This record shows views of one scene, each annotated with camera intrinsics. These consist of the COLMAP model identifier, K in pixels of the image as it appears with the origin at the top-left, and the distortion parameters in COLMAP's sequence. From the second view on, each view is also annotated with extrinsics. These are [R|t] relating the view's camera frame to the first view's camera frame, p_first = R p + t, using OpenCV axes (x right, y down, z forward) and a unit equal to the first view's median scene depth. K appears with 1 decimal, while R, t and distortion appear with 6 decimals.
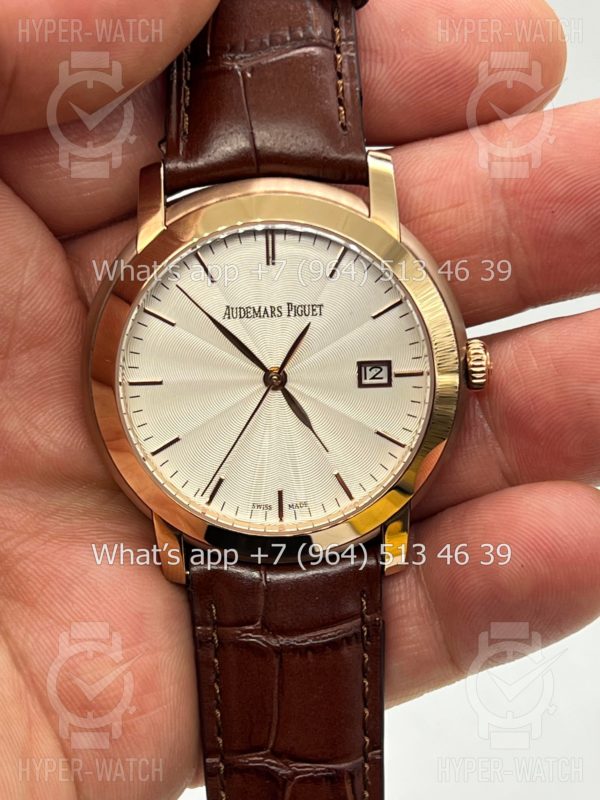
lens RADIAL K [[1906.2, 0, 298.3], [0, 1906.2, 401.7], [0, 0, 1]] dist [0.076746, 0.000000]
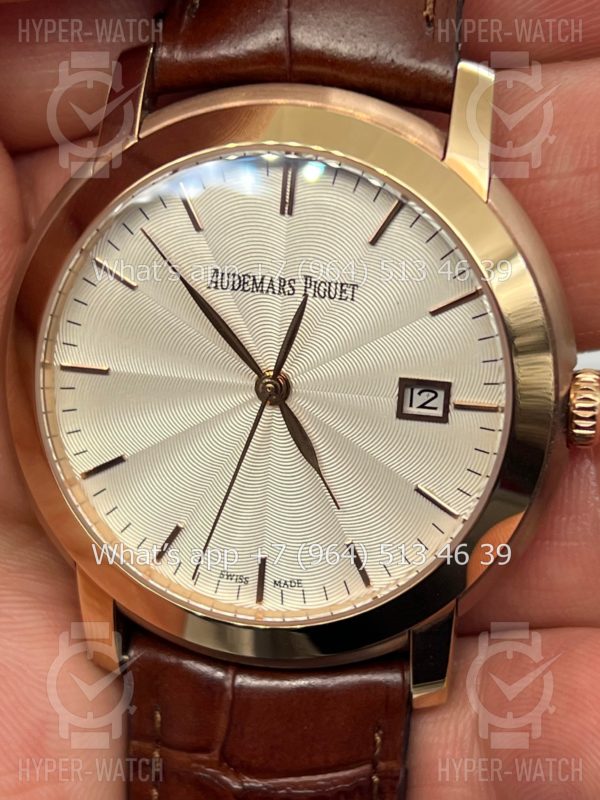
lens RADIAL K [[1906.2, 0, 304.5], [0, 1906.2, 398.1], [0, 0, 1]] dist [0.076746, 0.000000]
pose [[0.977941, 0.127654, -0.165337, 0.107591], [-0.132754, 0.990945, -0.020127, 0.003239], [0.161270, 0.041632, 0.986032, 0.351046]]
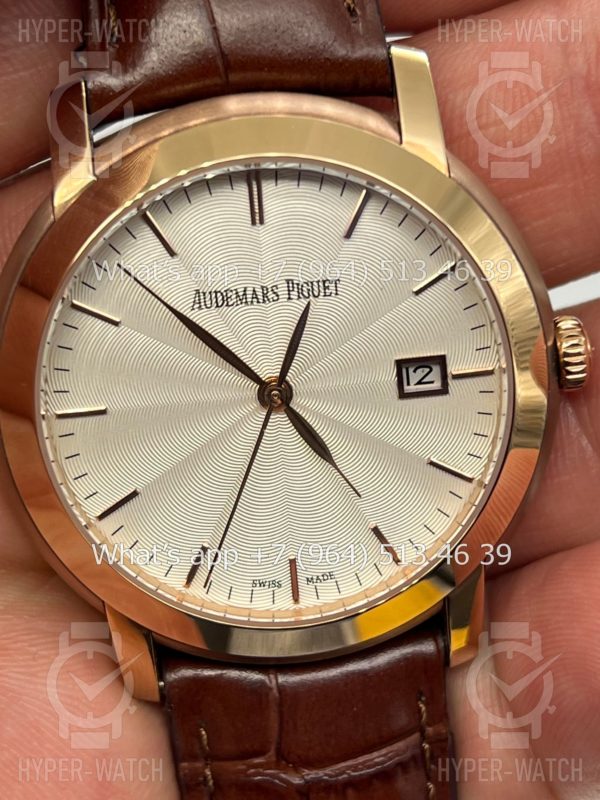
lens RADIAL K [[1906.2, 0, 298.5], [0, 1906.2, 399.2], [0, 0, 1]] dist [0.076746, 0.000000]
pose [[0.996813, -0.068935, 0.040136, -0.030802], [0.068307, 0.997523, 0.016809, -0.020897], [-0.041195, -0.014014, 0.999053, 0.330517]]
